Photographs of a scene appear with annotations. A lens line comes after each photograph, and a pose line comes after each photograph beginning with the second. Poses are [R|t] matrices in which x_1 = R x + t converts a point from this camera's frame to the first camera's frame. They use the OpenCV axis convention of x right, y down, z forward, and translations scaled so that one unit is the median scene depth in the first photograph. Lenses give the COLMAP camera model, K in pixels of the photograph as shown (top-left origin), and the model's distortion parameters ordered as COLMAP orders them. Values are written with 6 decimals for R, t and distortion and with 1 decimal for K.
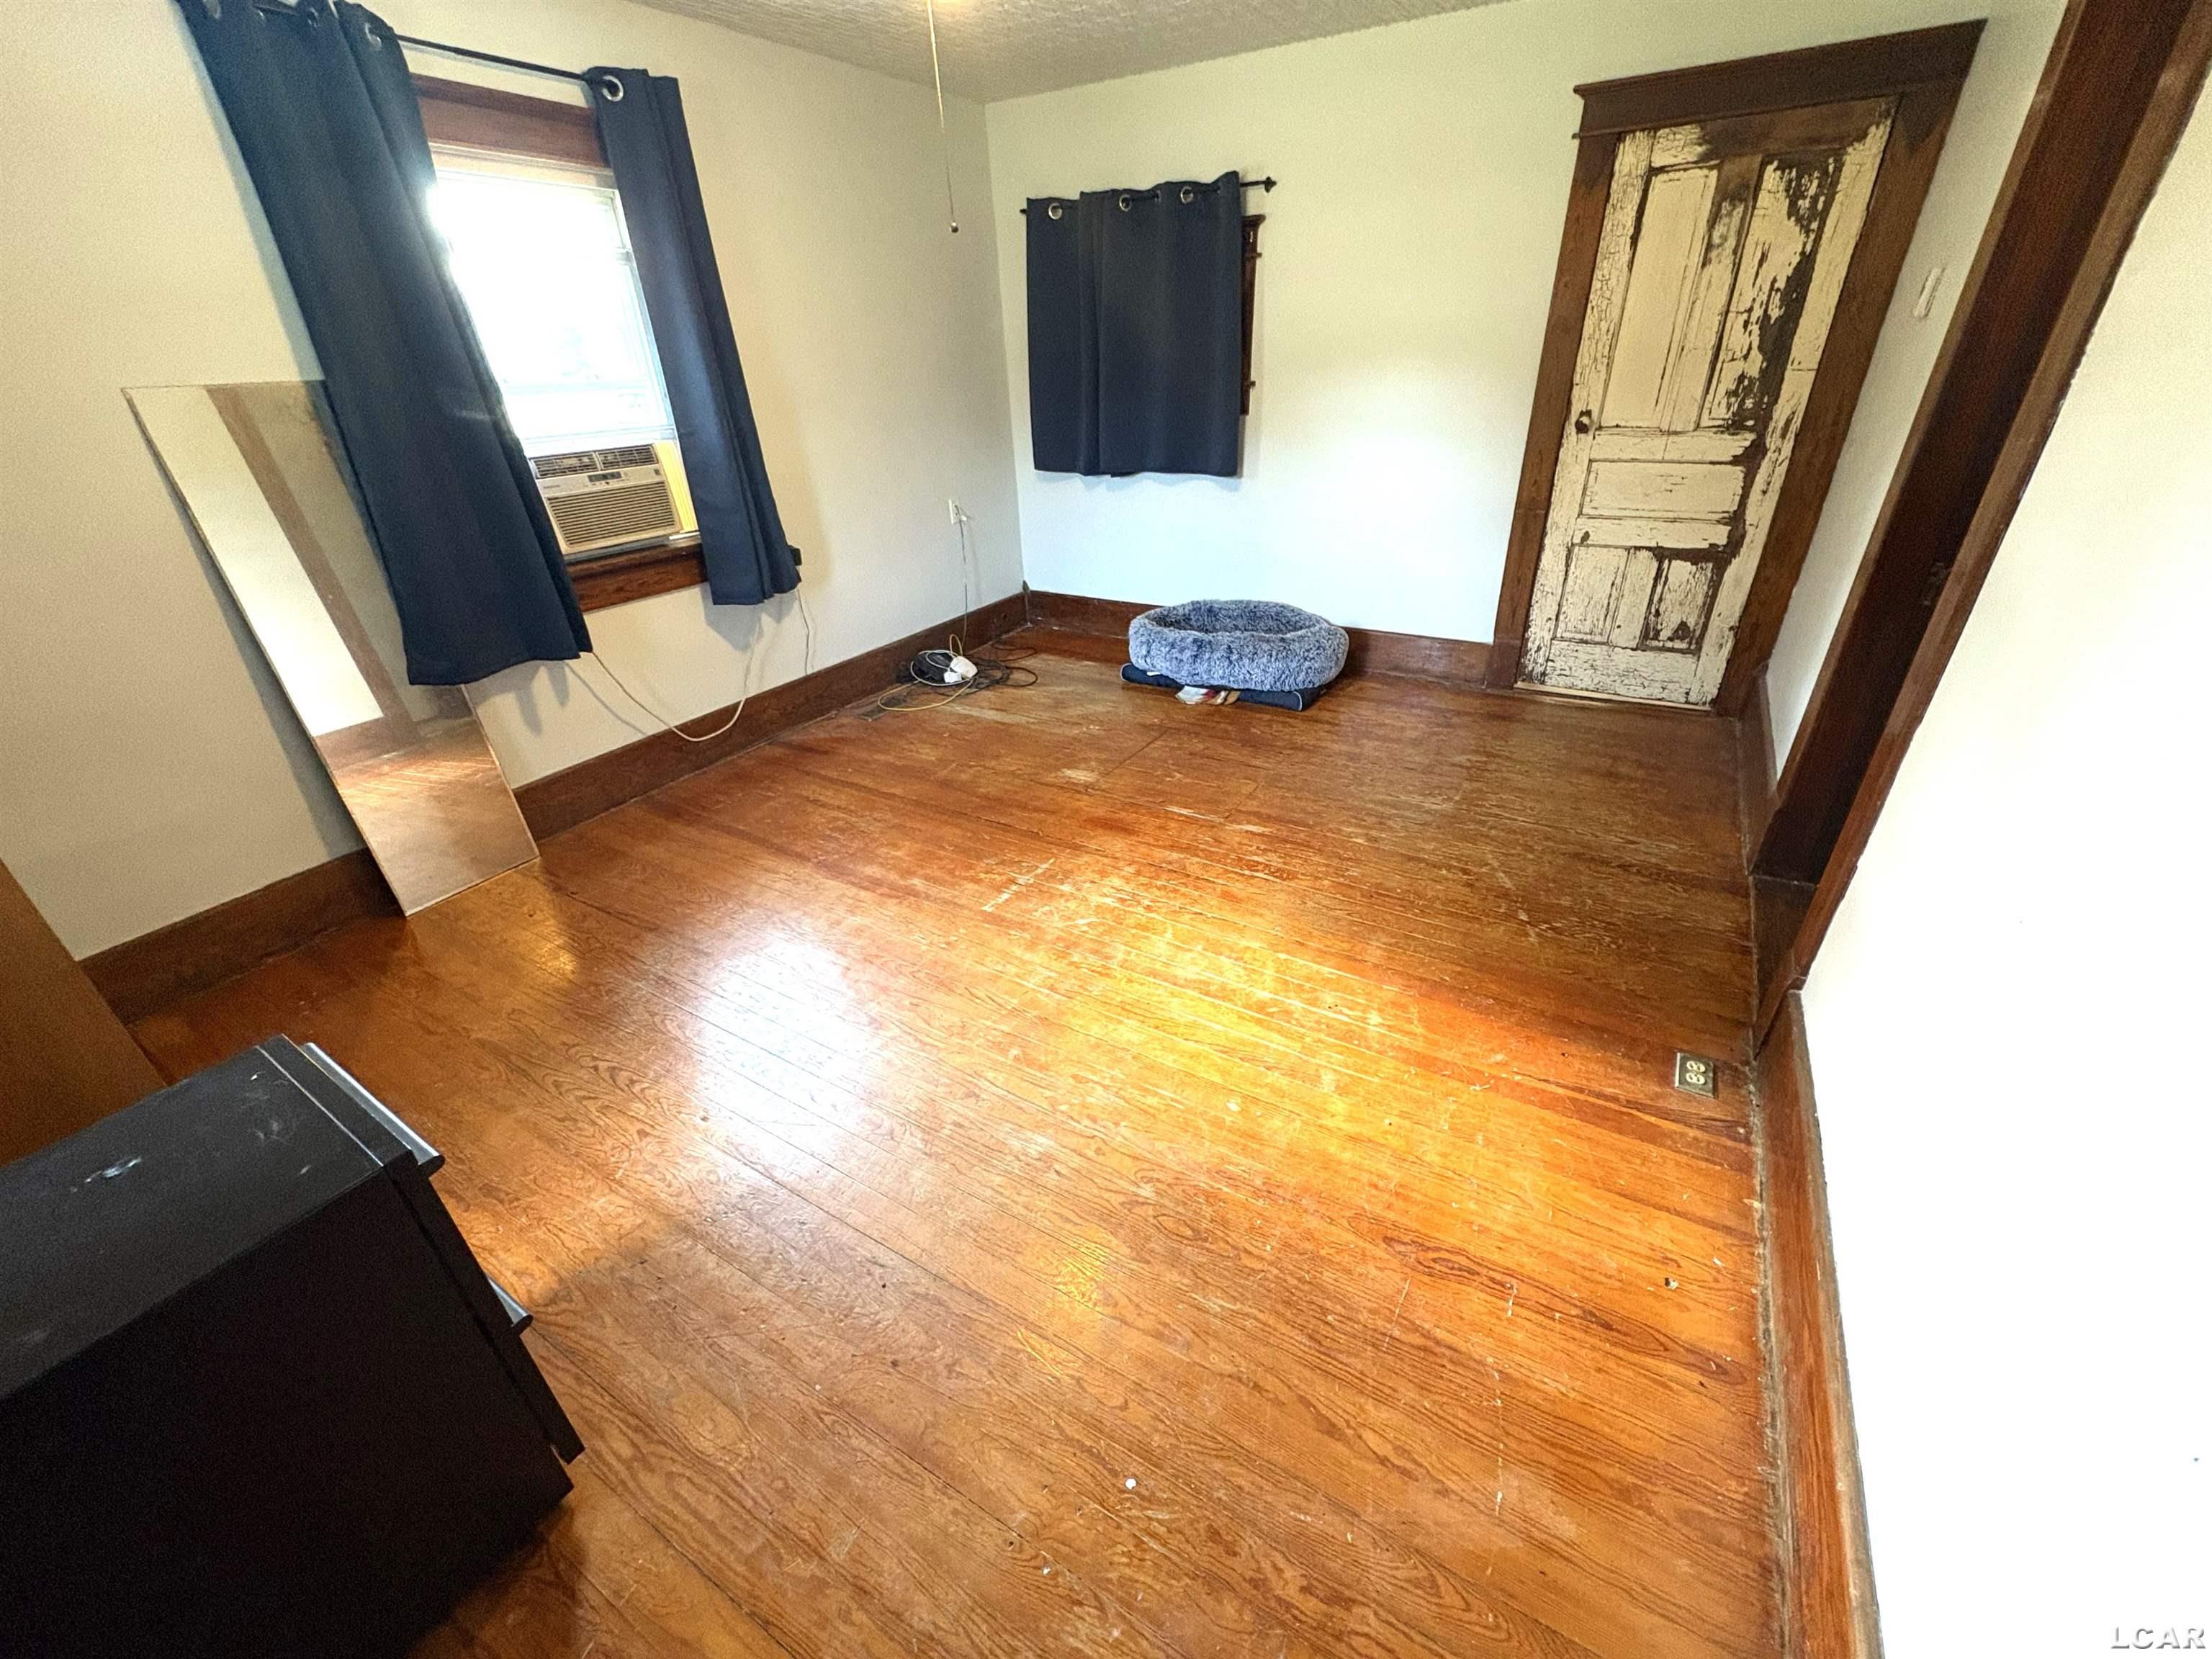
lens RADIAL K [[878.1, 0, 1105.4], [0, 878.1, 827.9], [0, 0, 1]] dist [-0.002836, -0.000198]
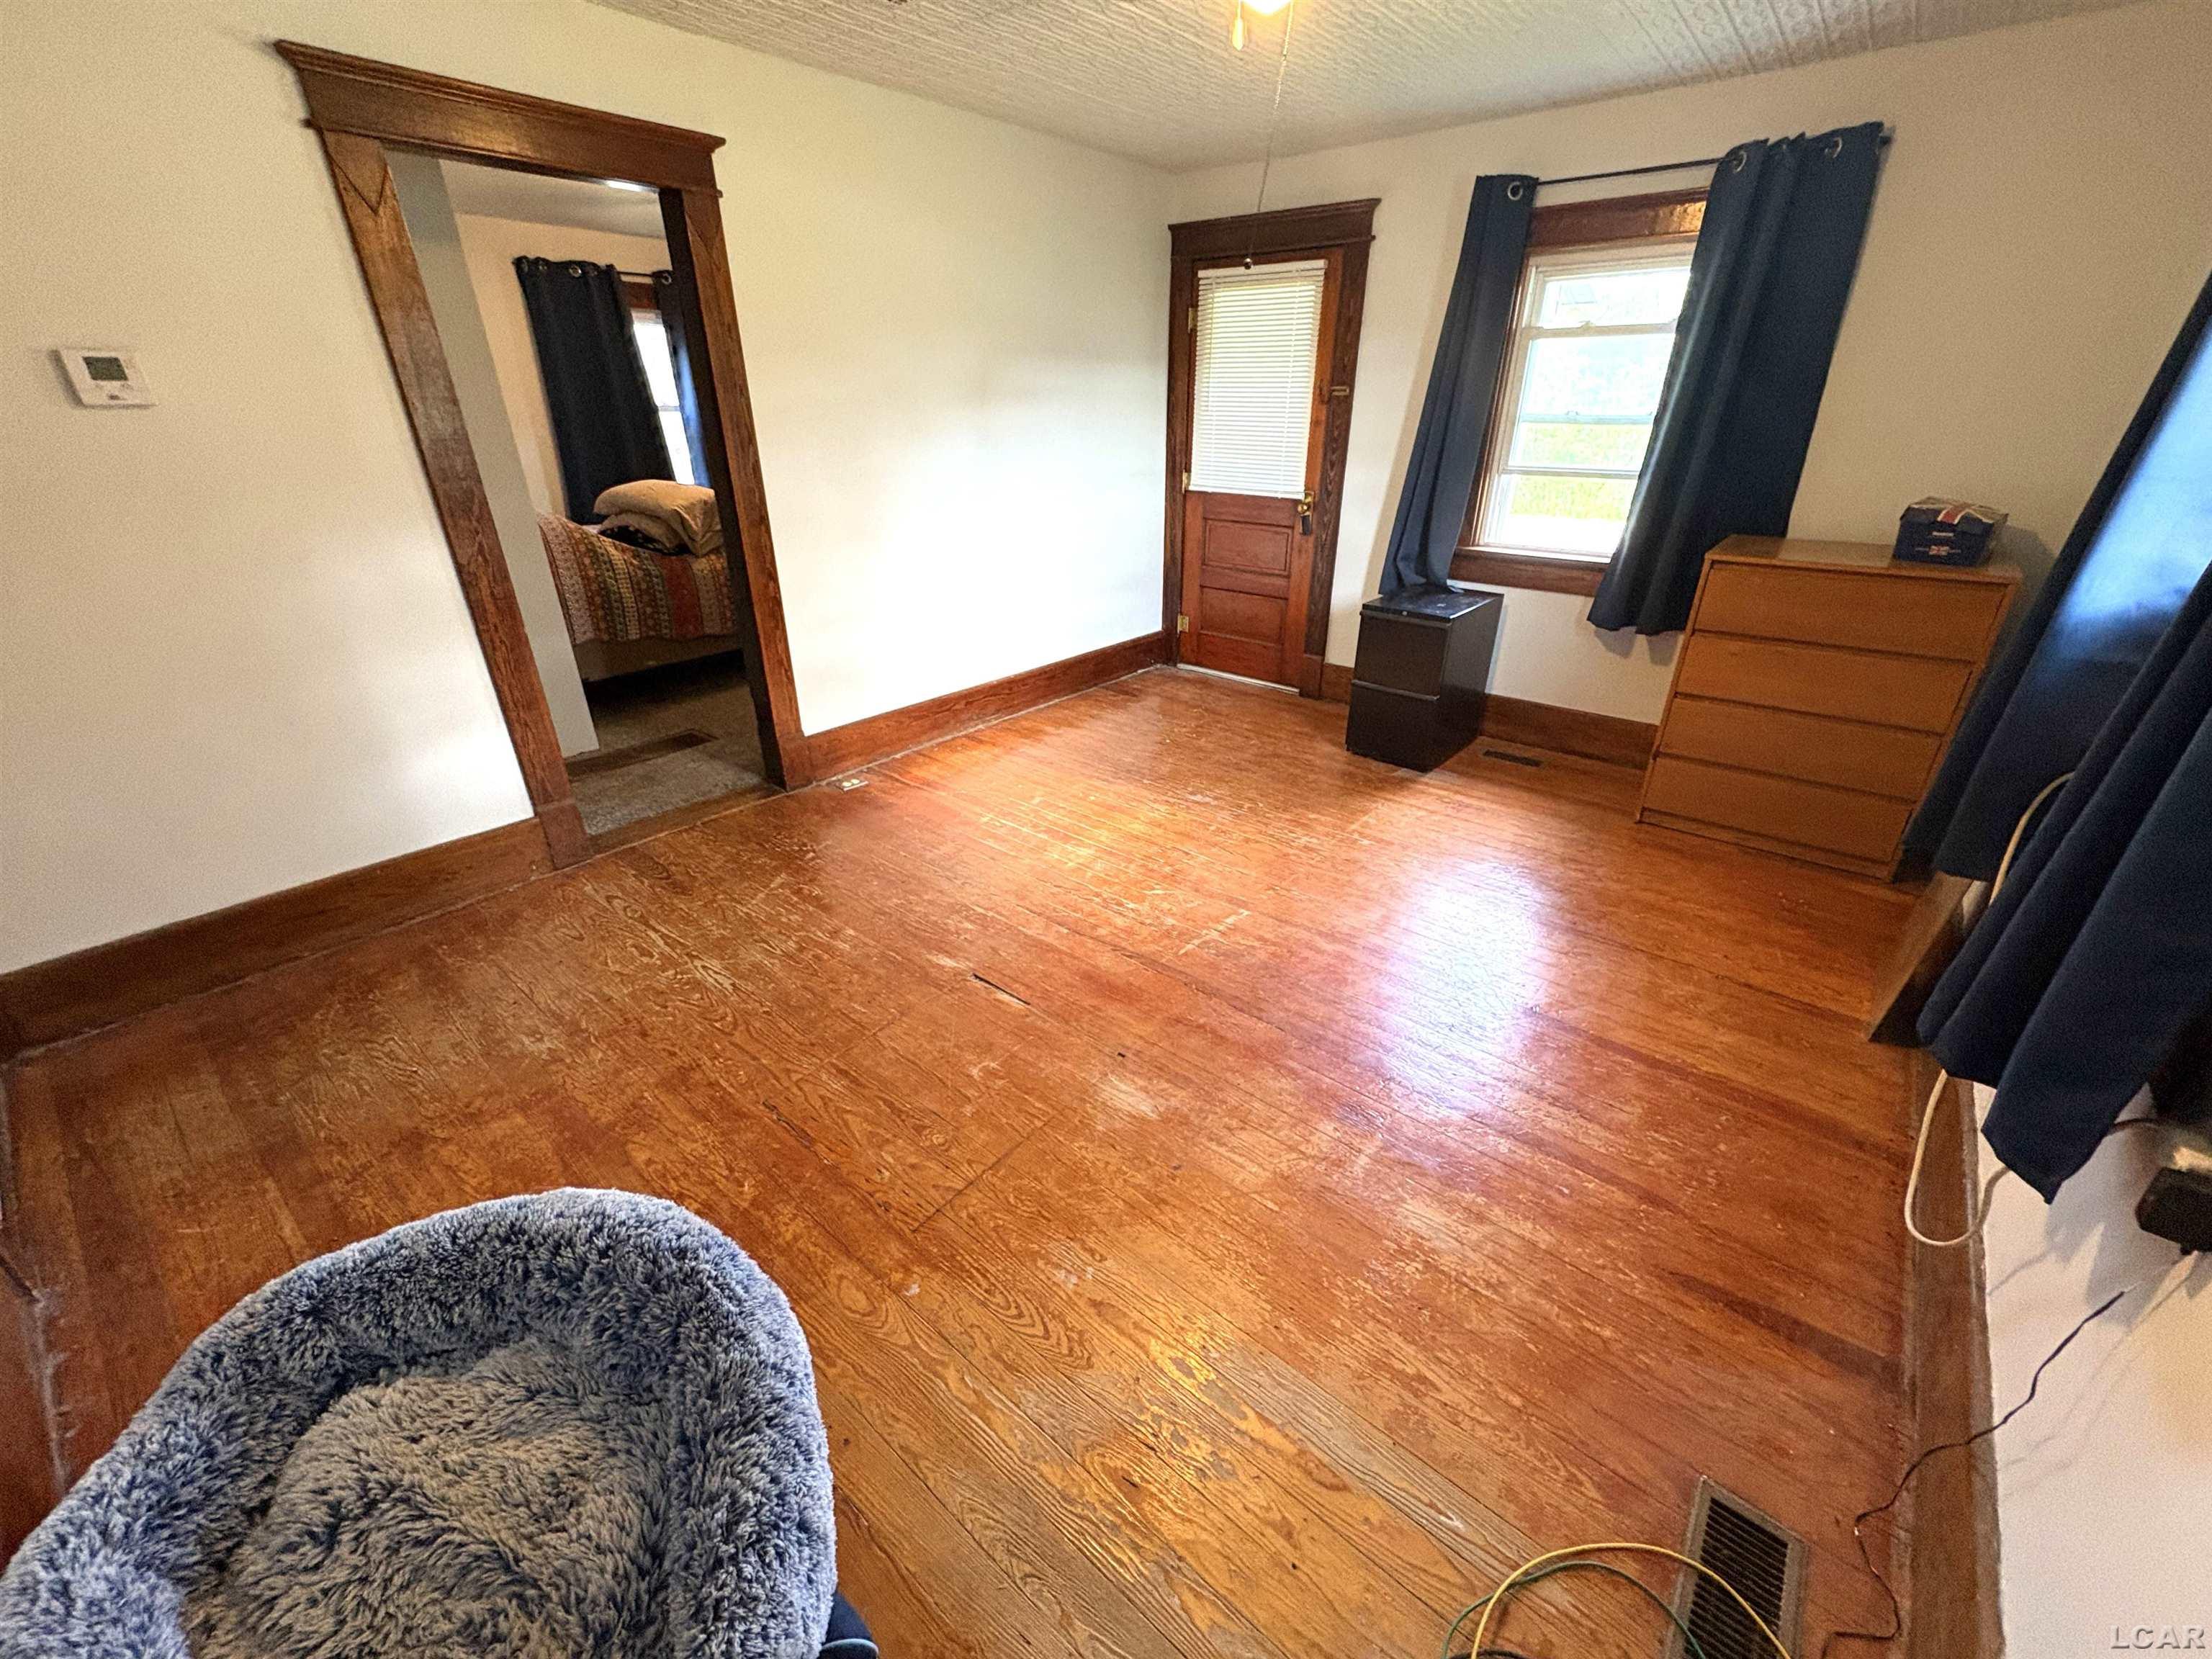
lens RADIAL K [[878.1, 0, 1110.3], [0, 878.1, 828.9], [0, 0, 1]] dist [-0.002836, -0.000198]
pose [[-0.987603, -0.038201, 0.152254, -0.126250], [0.102611, 0.576905, 0.810341, -0.815205], [-0.118792, 0.815918, -0.565833, 1.483063]]
